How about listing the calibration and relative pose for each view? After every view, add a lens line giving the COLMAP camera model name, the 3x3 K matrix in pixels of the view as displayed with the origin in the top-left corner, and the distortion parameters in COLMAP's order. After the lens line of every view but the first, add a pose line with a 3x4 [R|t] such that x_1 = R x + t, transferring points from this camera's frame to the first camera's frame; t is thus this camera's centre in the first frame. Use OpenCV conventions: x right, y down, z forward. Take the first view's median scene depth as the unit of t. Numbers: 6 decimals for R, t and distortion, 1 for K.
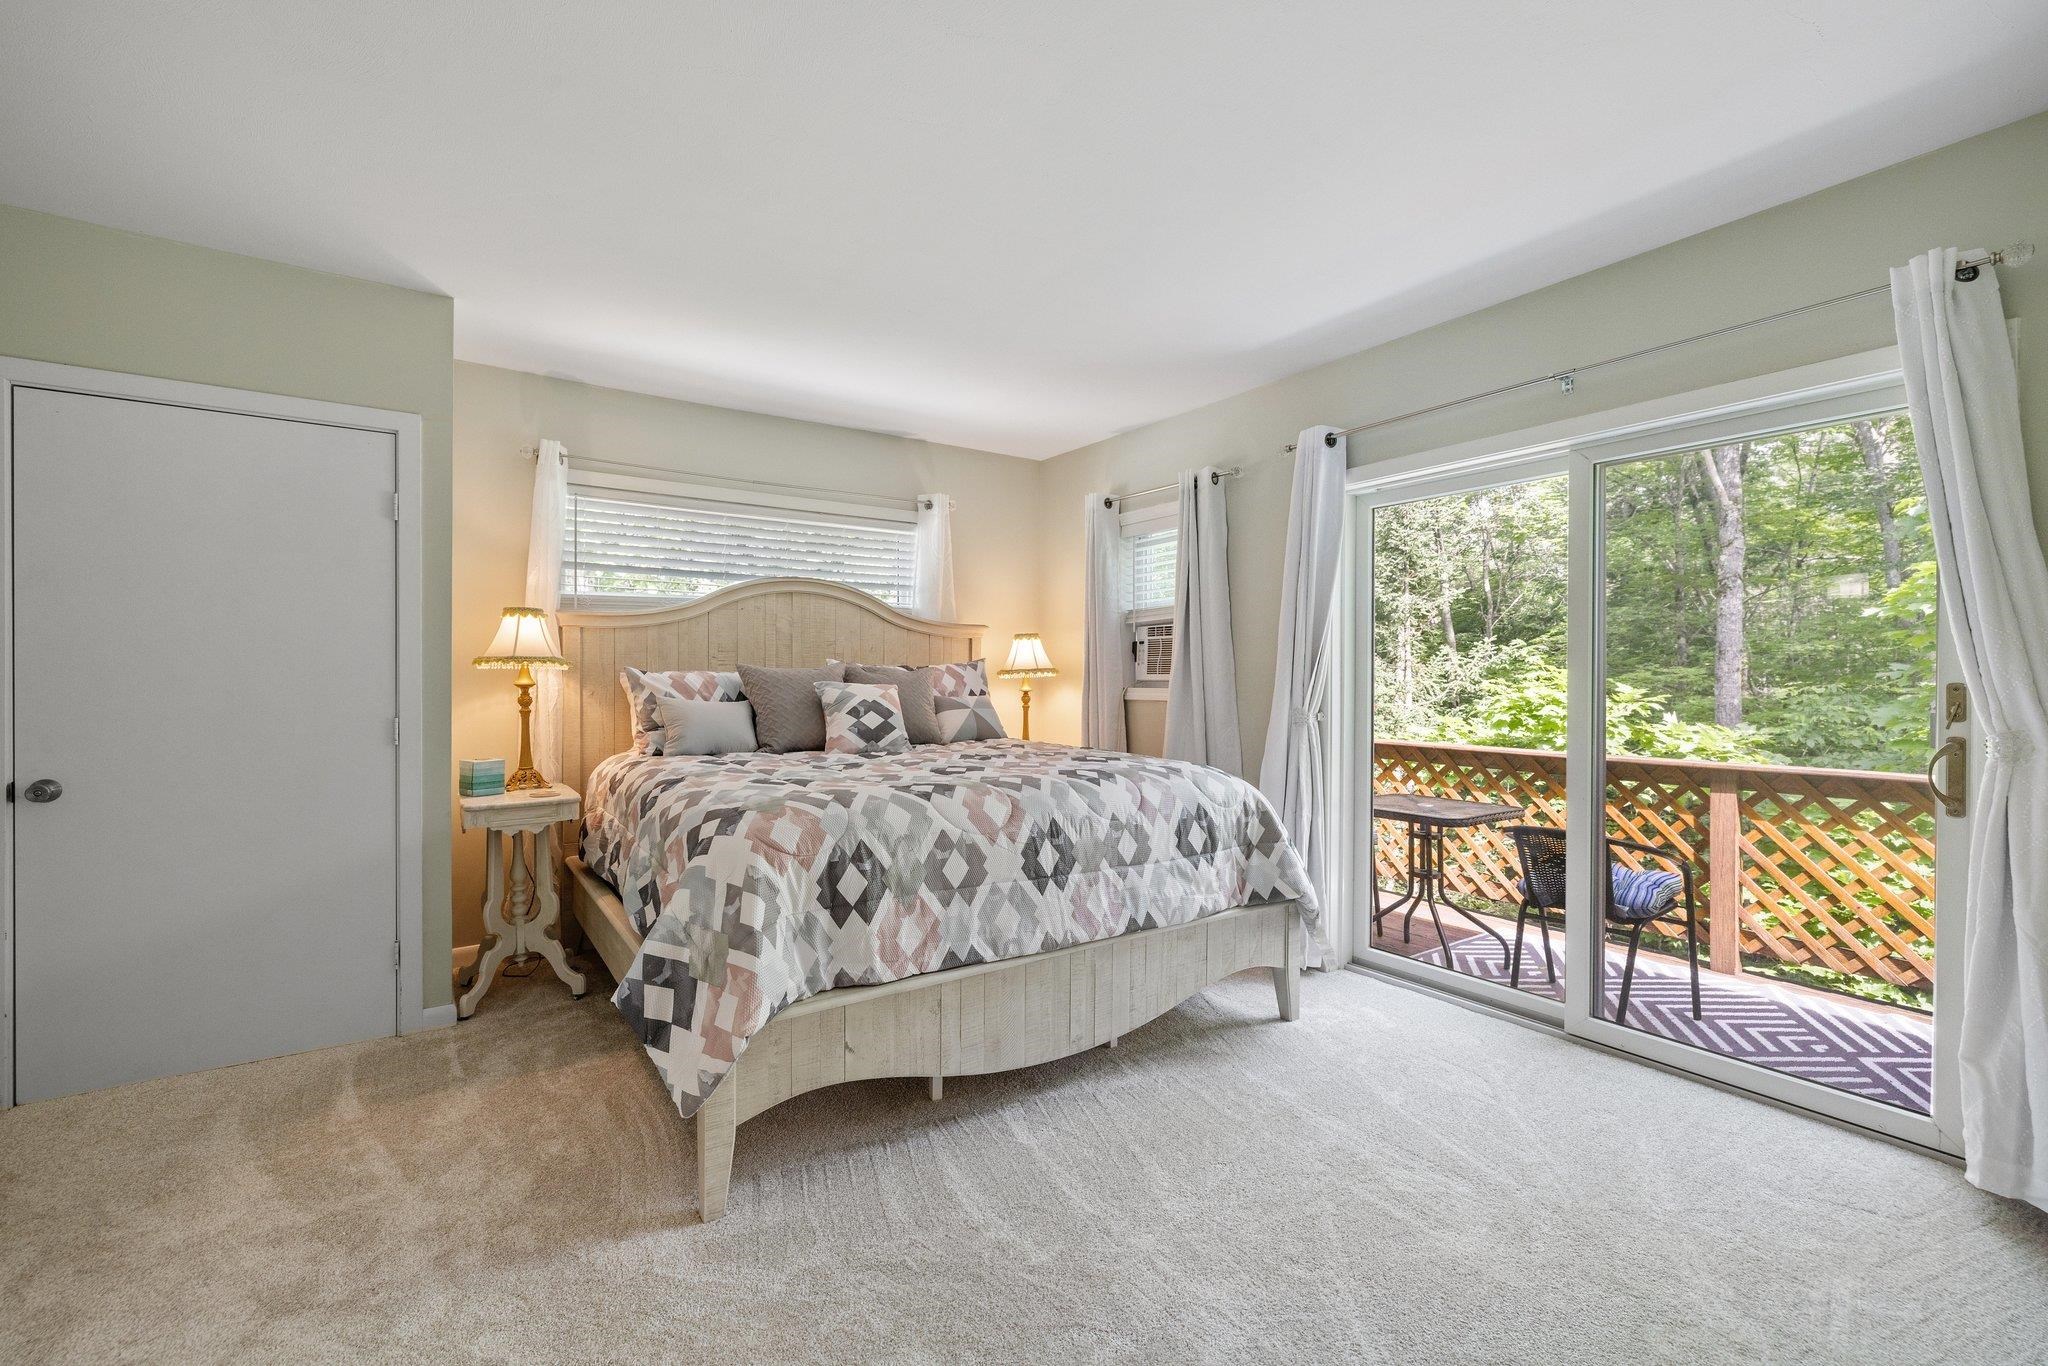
lens RADIAL K [[864.4, 0, 1003.4], [0, 864.4, 683.3], [0, 0, 1]] dist [0.001445, 0.000187]
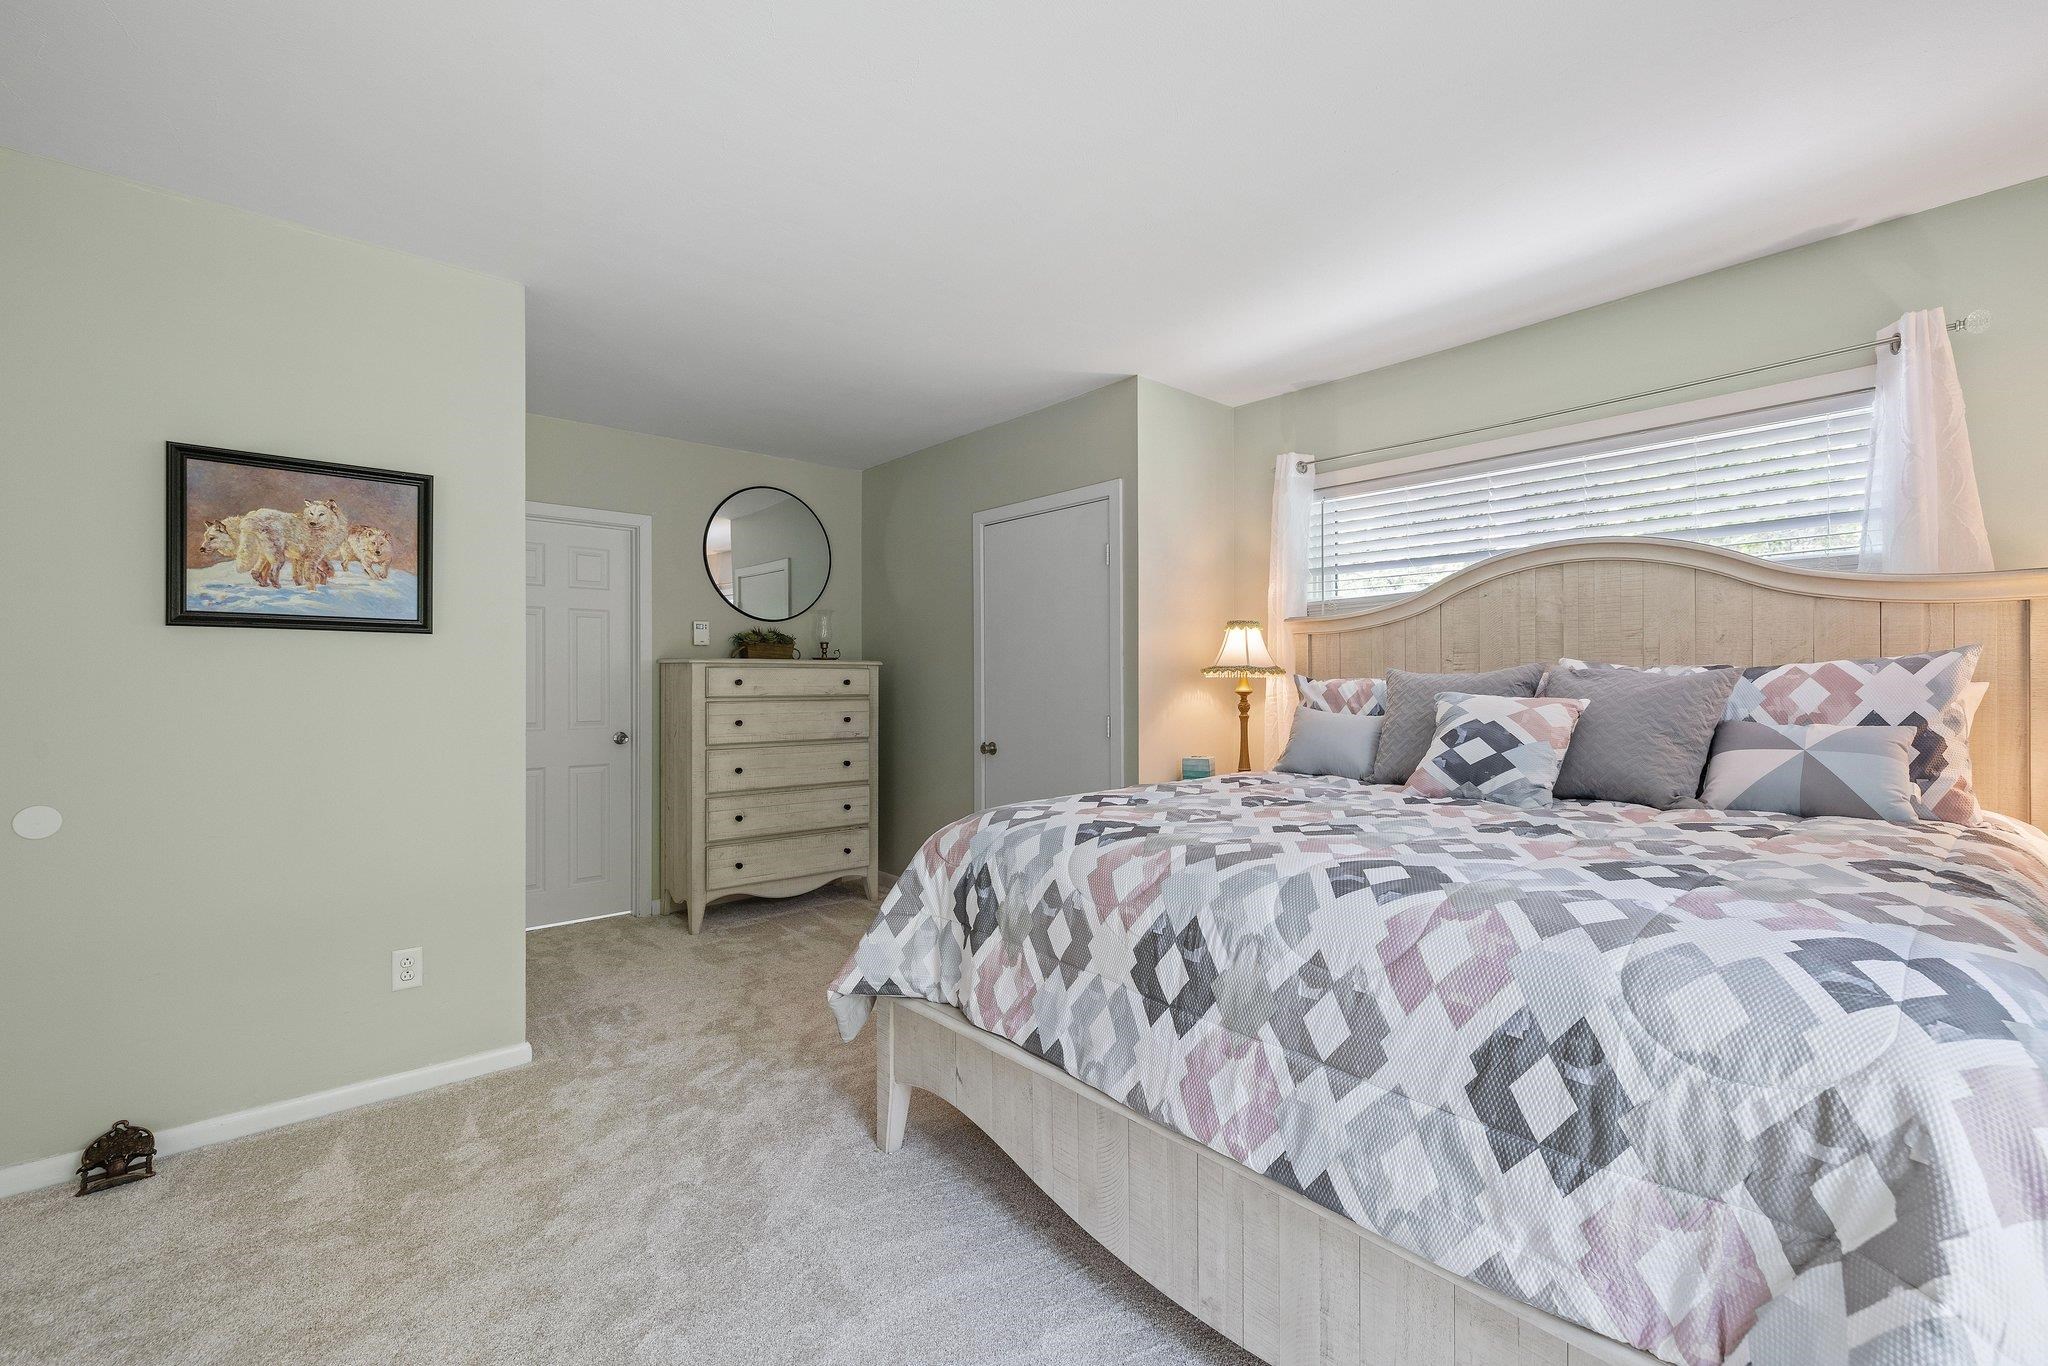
lens RADIAL K [[864.4, 0, 1003.4], [0, 864.4, 683.3], [0, 0, 1]] dist [0.001445, 0.000187]
pose [[0.118038, 0.000810, -0.993009, 0.522982], [-0.005825, 0.999983, 0.000124, -0.008415], [0.992992, 0.005769, 0.118041, 0.630321]]
